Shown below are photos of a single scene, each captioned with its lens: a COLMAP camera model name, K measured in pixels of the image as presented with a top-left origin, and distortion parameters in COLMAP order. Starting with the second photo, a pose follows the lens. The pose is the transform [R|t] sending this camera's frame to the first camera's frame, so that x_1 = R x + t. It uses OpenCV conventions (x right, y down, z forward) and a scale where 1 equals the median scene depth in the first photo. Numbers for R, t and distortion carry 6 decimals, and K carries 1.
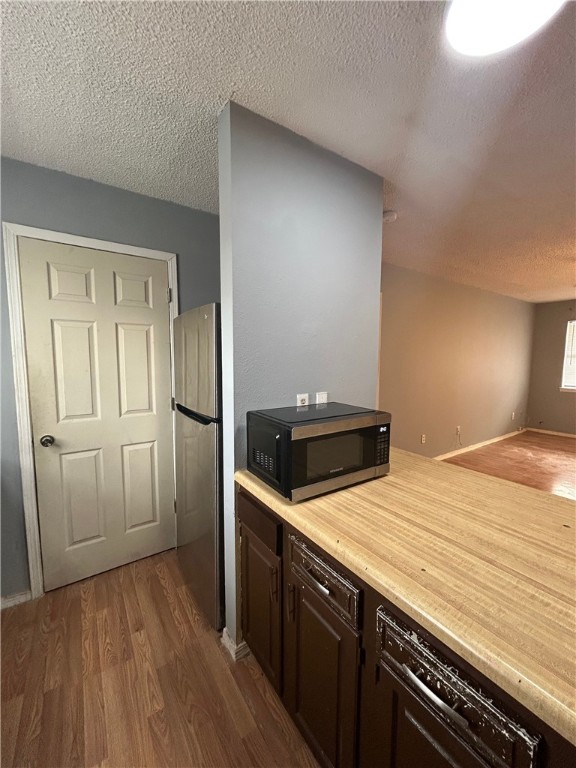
lens RADIAL K [[308.4, 0, 291.1], [0, 308.4, 385.1], [0, 0, 1]] dist [-0.000946, 0.000175]
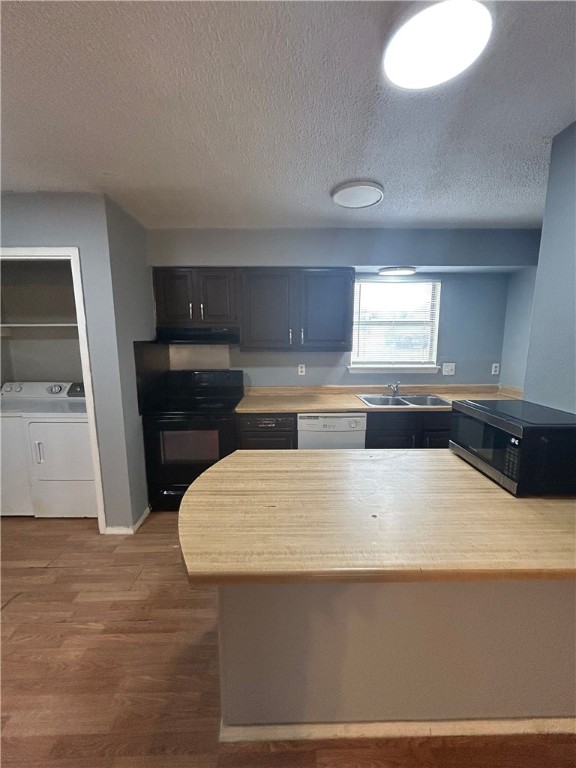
lens RADIAL K [[308.4, 0, 291.1], [0, 308.4, 385.1], [0, 0, 1]] dist [-0.000946, 0.000175]
pose [[-0.560159, 0.117727, -0.819977, 1.426815], [-0.084850, 0.976490, 0.198162, -0.144416], [0.824028, 0.180577, -0.537000, 0.941930]]
